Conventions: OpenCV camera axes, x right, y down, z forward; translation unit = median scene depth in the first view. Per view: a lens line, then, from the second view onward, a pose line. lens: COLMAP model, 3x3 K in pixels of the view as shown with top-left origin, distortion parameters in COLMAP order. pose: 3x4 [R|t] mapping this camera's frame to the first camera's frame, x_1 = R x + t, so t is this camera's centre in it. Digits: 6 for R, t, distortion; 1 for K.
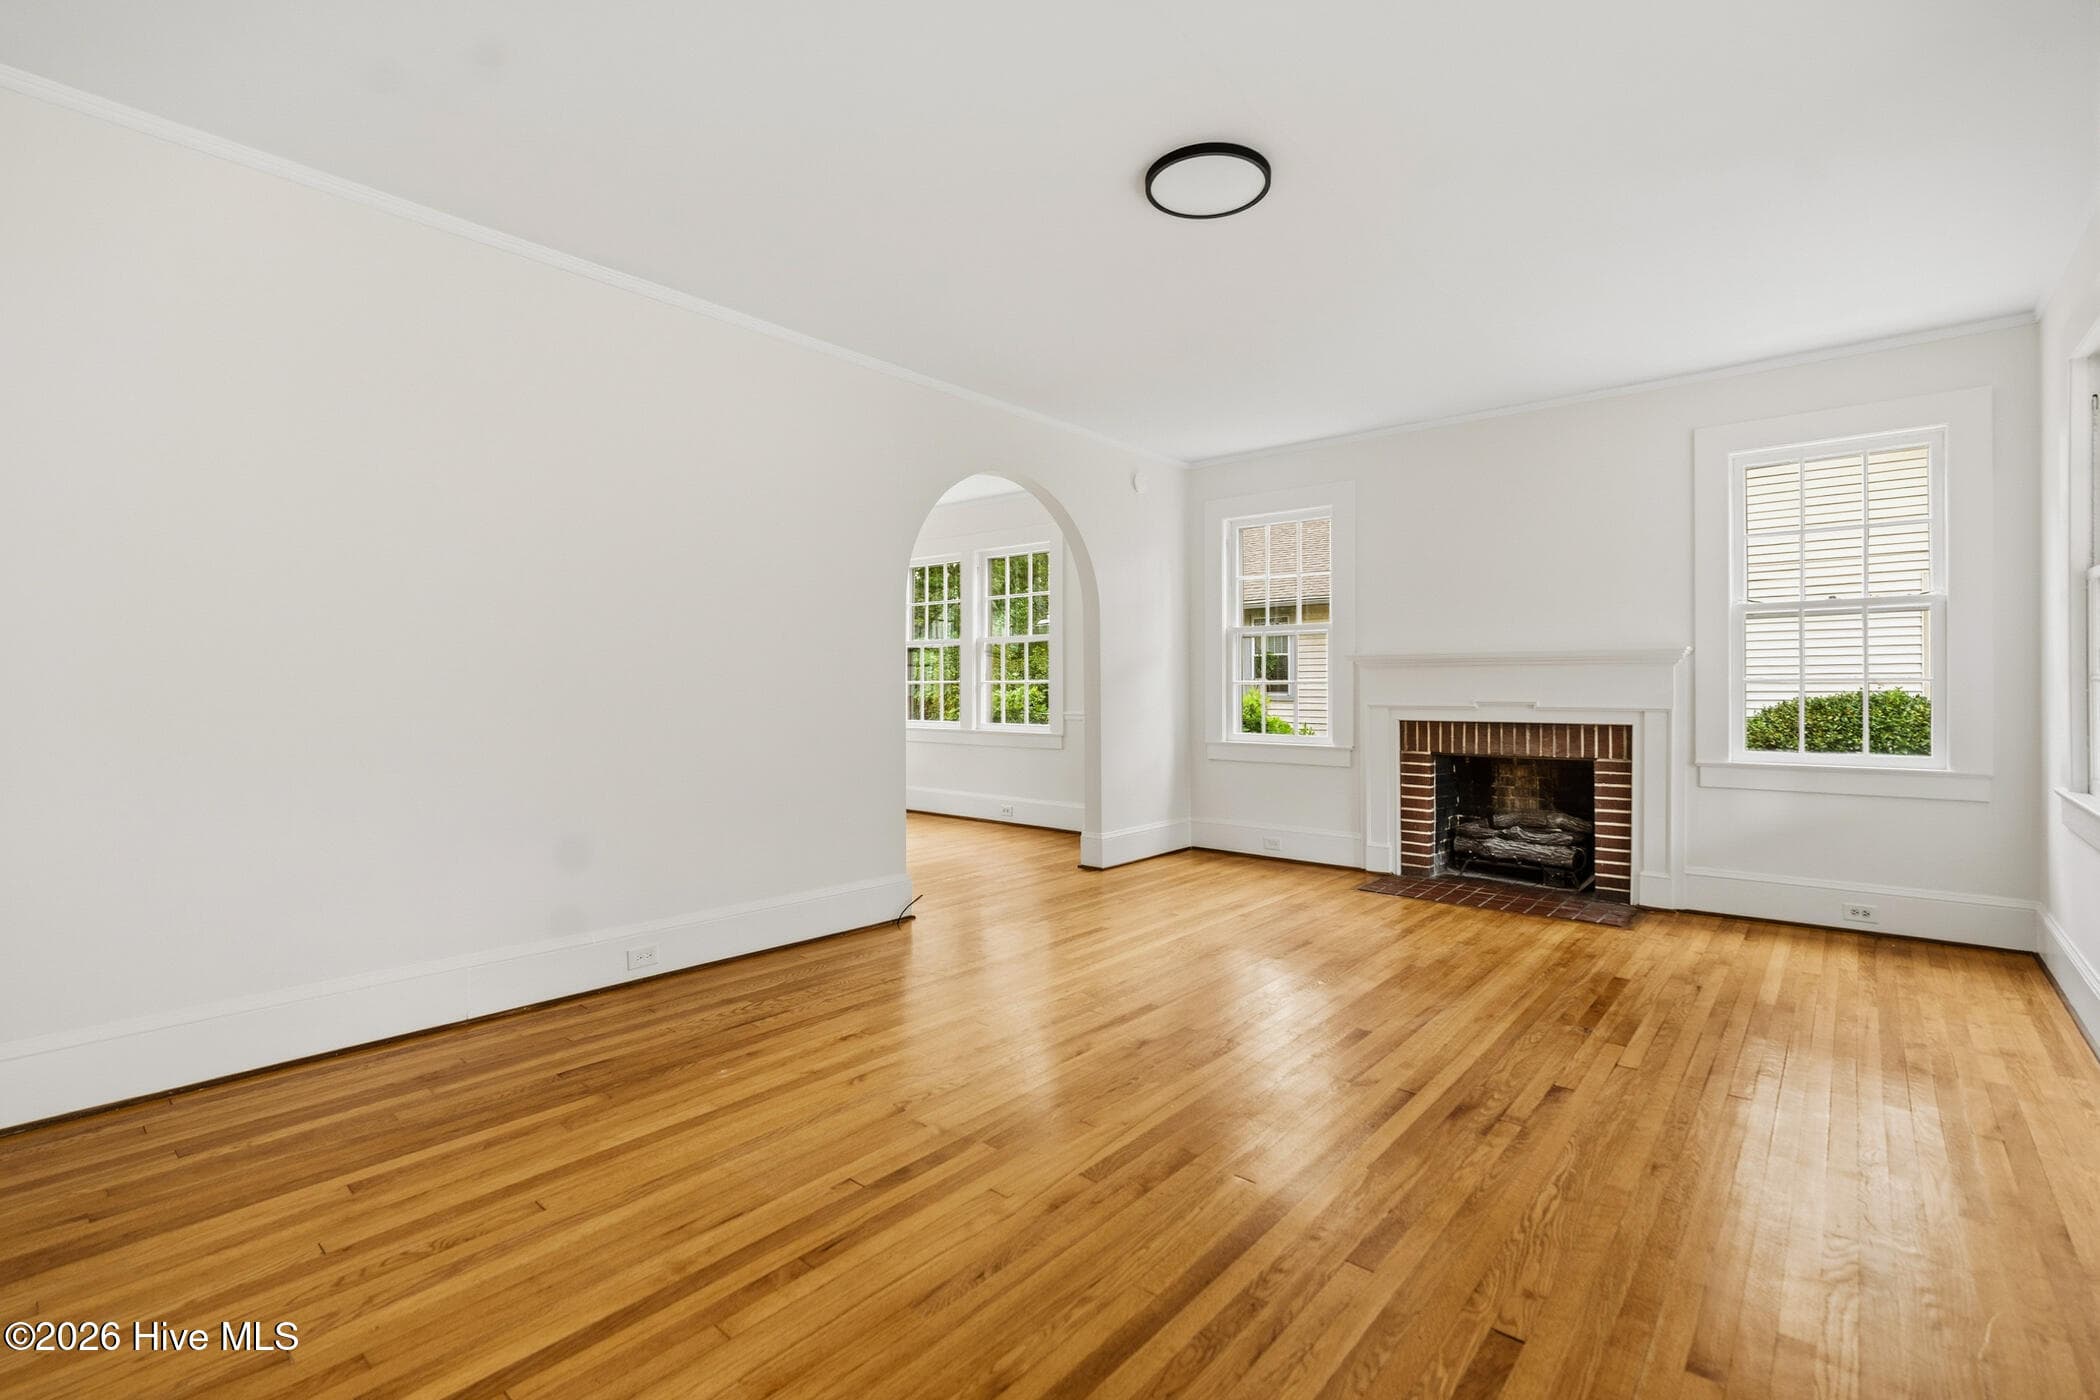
lens RADIAL K [[944.4, 0, 1050.0], [0, 944.4, 700.0], [0, 0, 1]] dist [-0.000680, -0.000053]
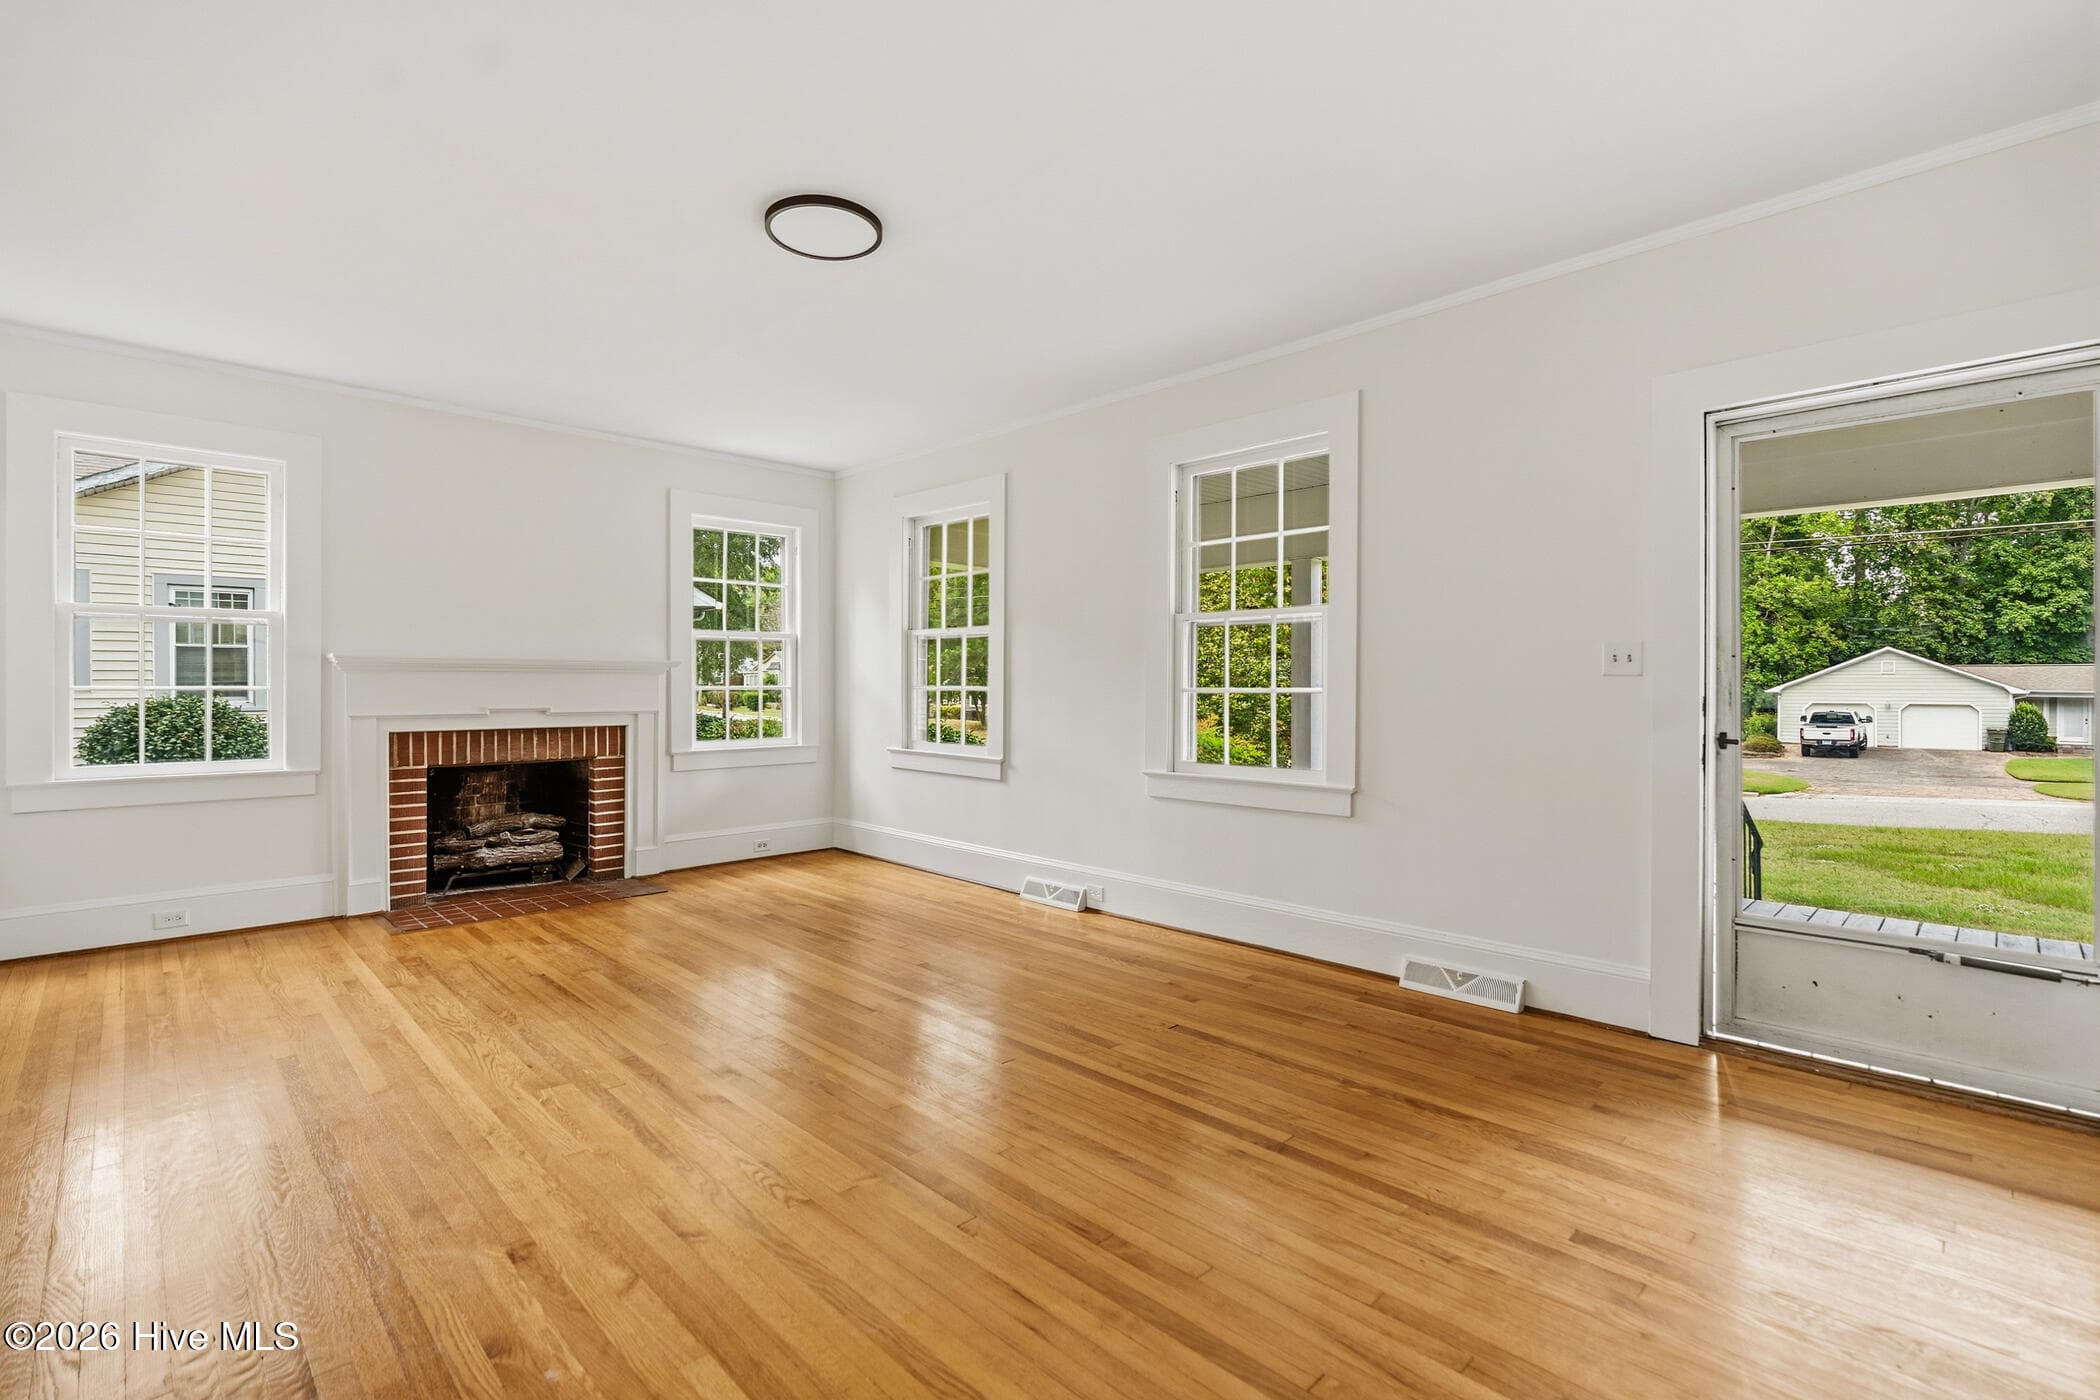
lens RADIAL K [[944.4, 0, 1050.0], [0, 944.4, 700.0], [0, 0, 1]] dist [-0.000680, -0.000053]
pose [[0.088195, -0.011349, 0.996039, -0.478748], [0.015680, 0.999827, 0.010004, -0.007925], [-0.995980, 0.014736, 0.088358, 0.349352]]
